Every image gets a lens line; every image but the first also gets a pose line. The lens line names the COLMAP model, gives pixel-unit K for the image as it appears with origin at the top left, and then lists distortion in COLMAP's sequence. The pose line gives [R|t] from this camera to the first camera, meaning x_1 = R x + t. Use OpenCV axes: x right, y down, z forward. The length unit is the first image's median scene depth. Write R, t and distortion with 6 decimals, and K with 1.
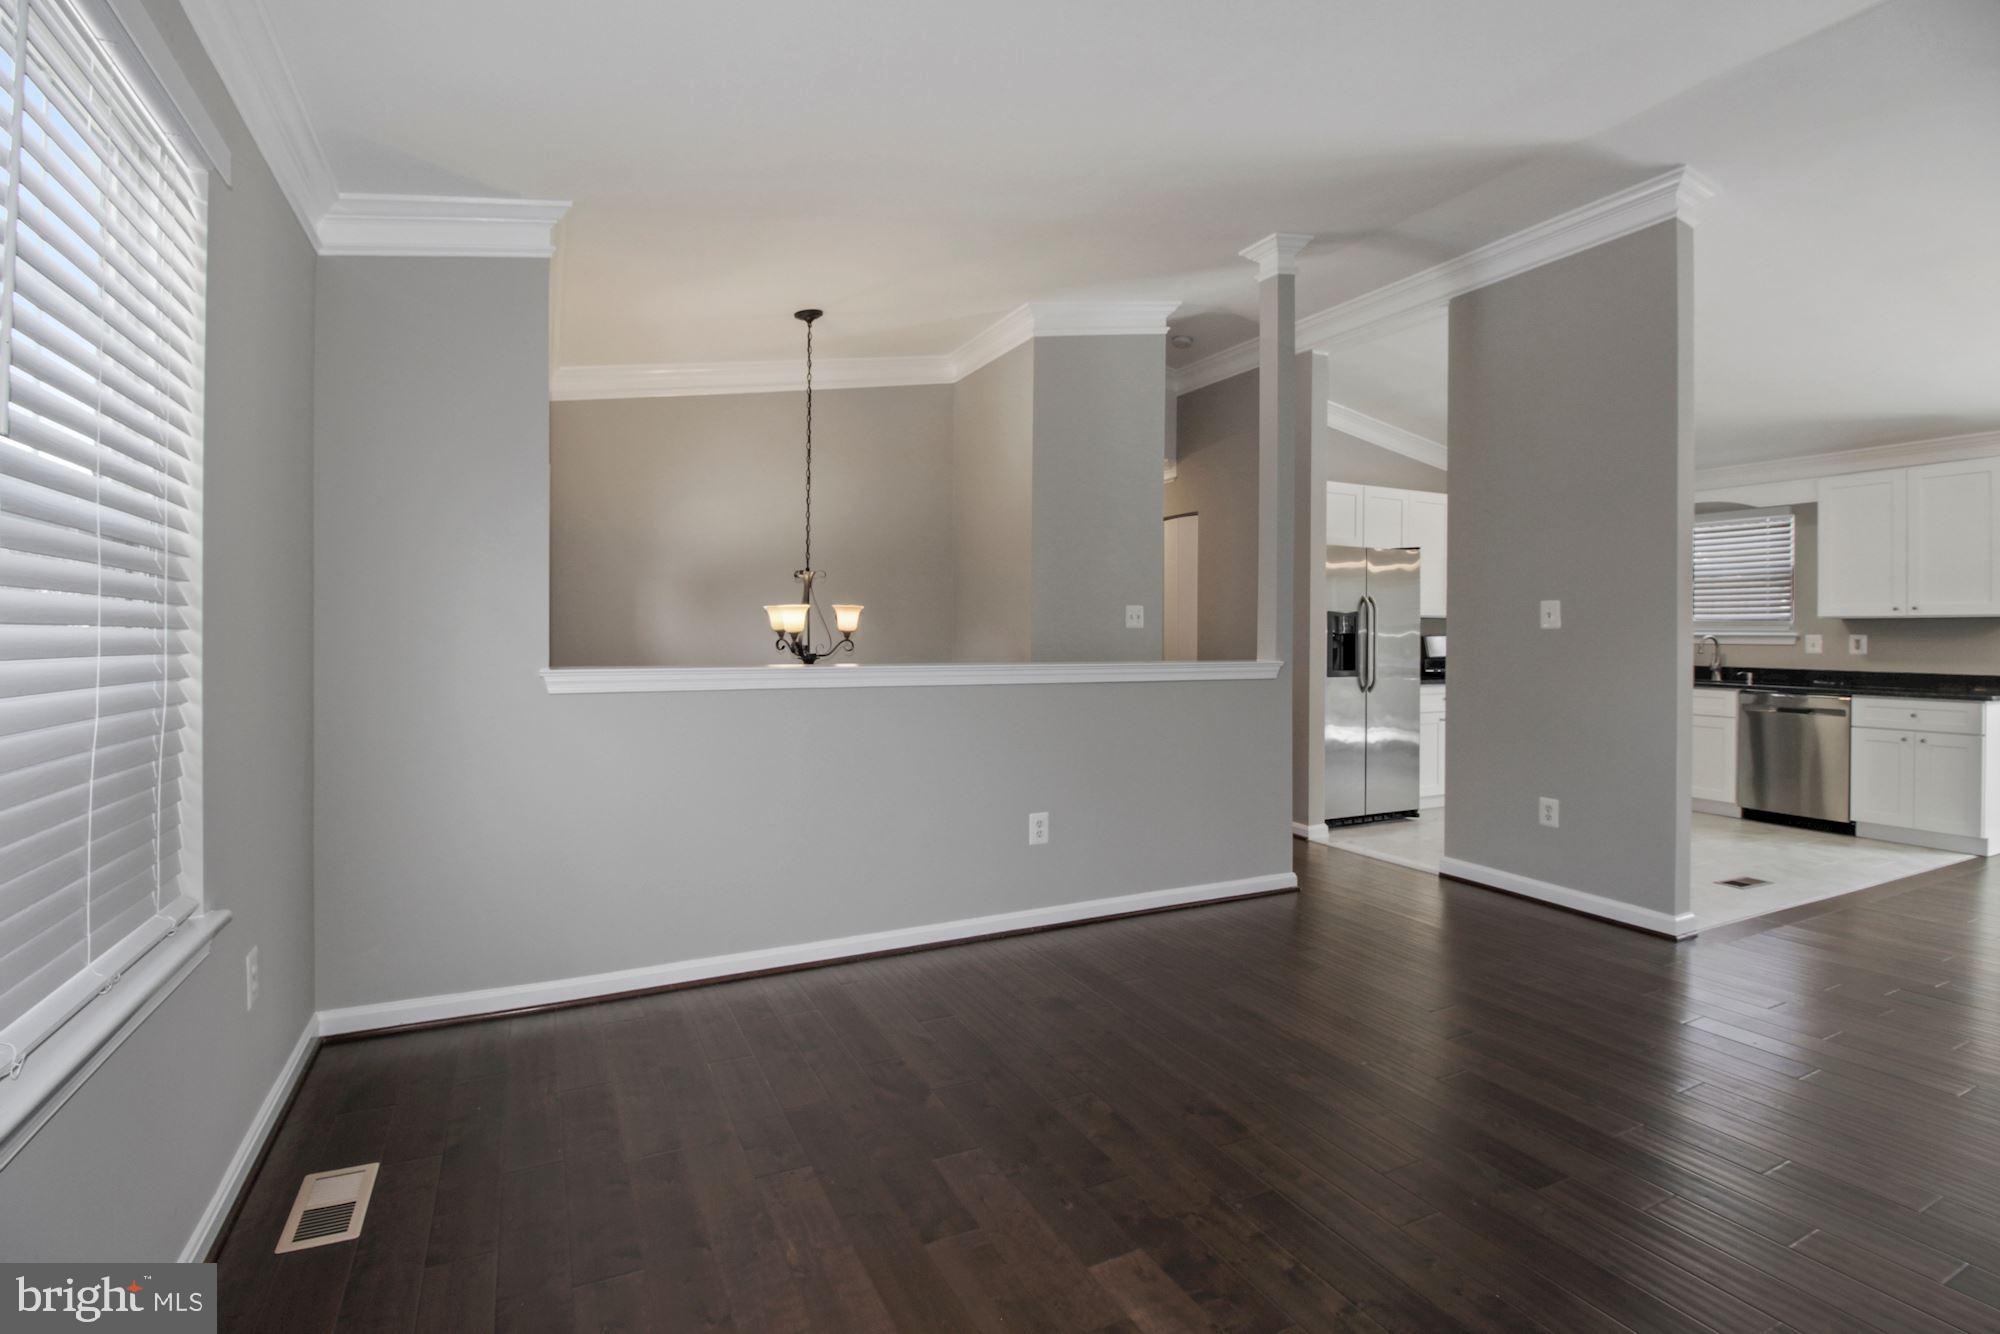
lens RADIAL K [[927.6, 0, 993.2], [0, 927.6, 635.9], [0, 0, 1]] dist [-0.000850, -0.013944]
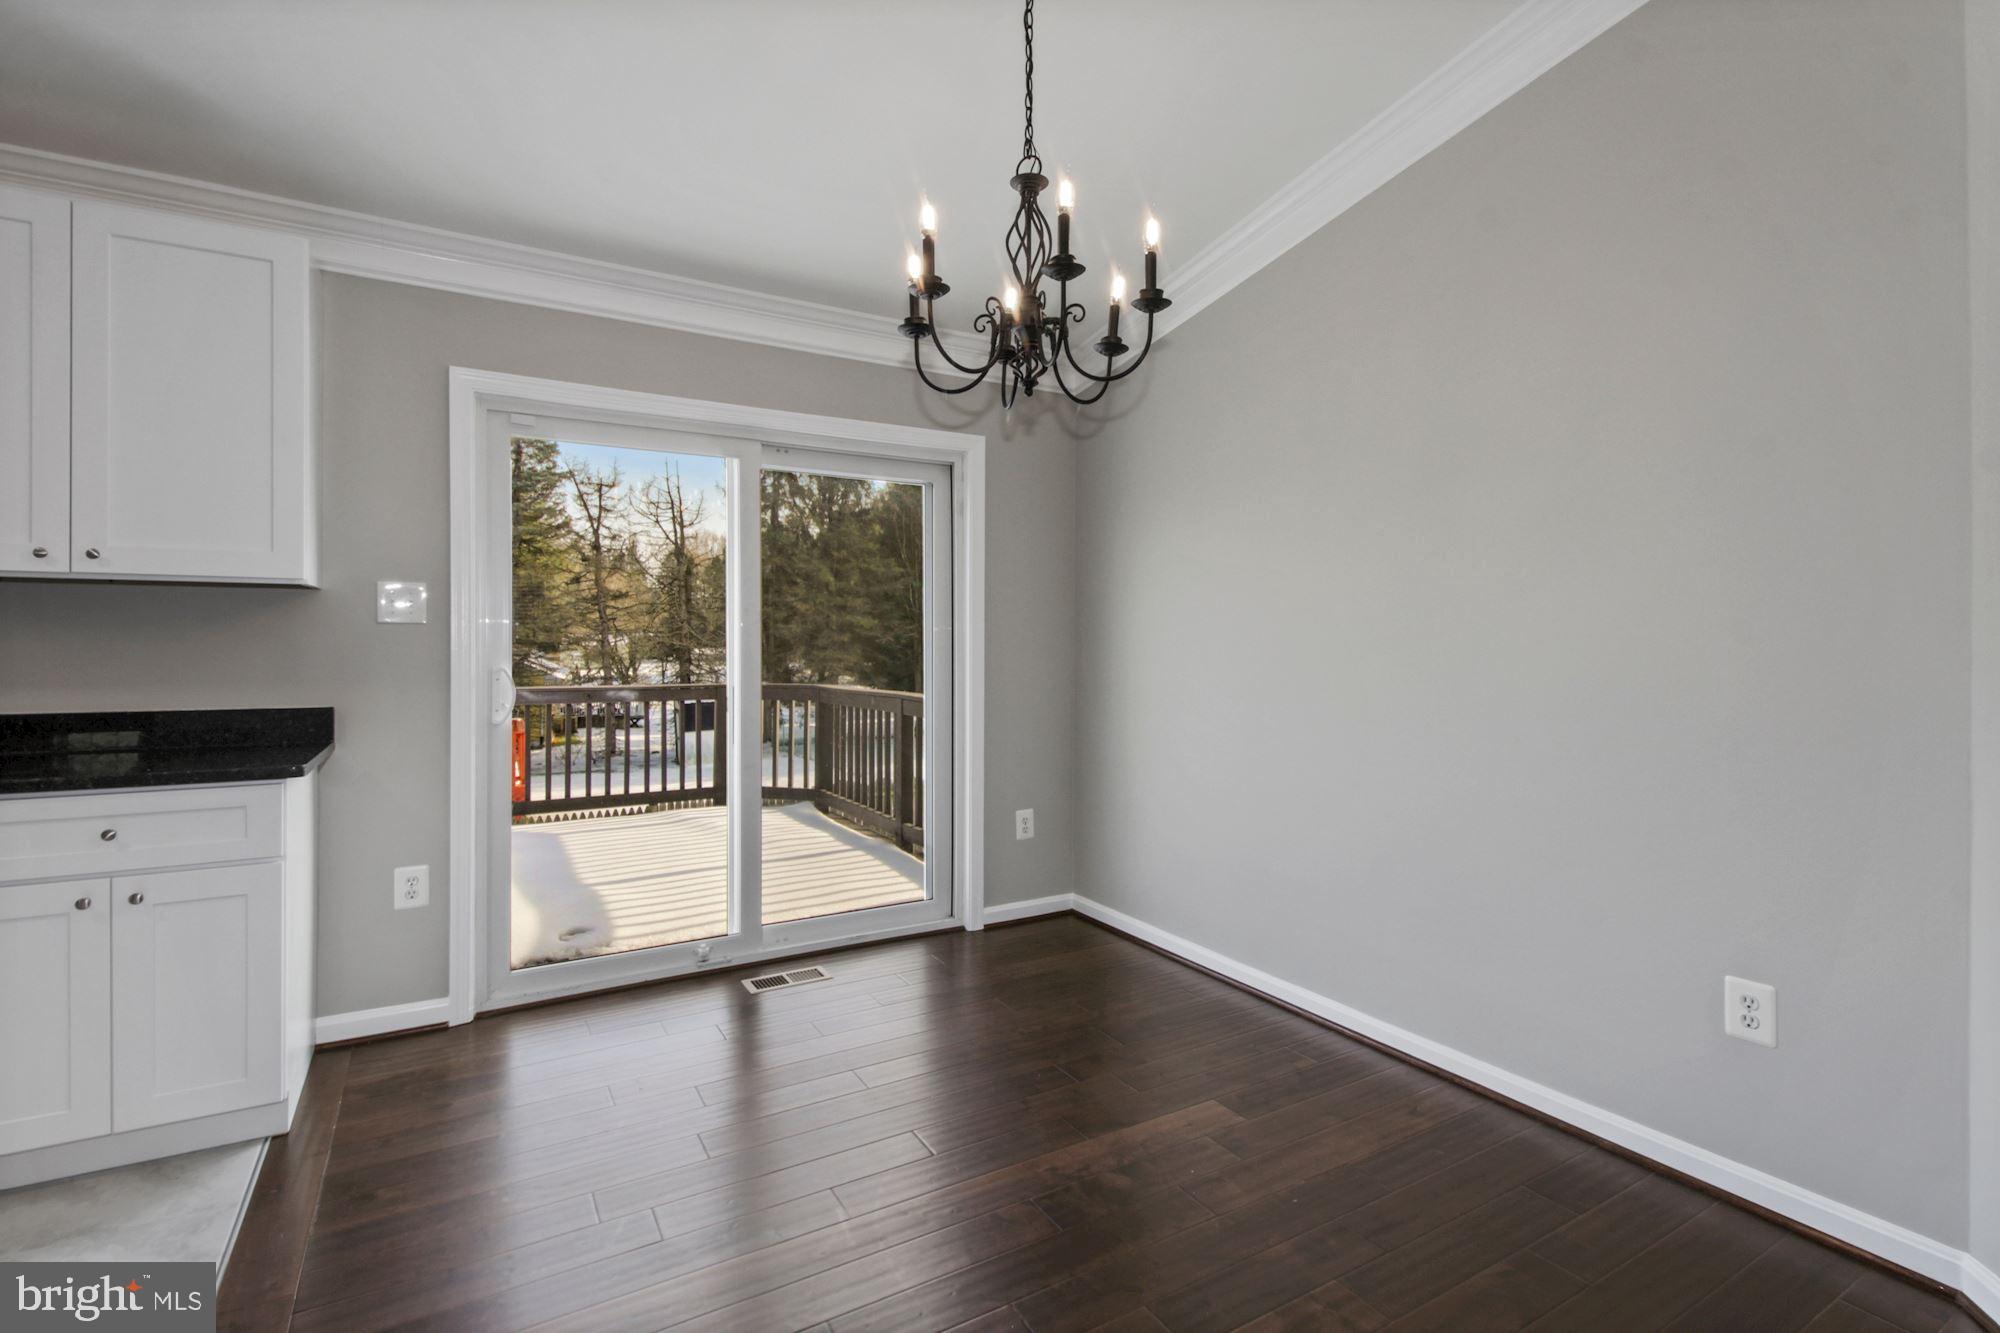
lens RADIAL K [[922.3, 0, 990.8], [0, 922.3, 645.9], [0, 0, 1]] dist [0.019792, -0.010265]
pose [[-0.074785, -0.004914, 0.997188, 0.527577], [-0.001454, 0.999987, 0.004819, 0.006357], [-0.997199, -0.001090, -0.074791, 0.587182]]
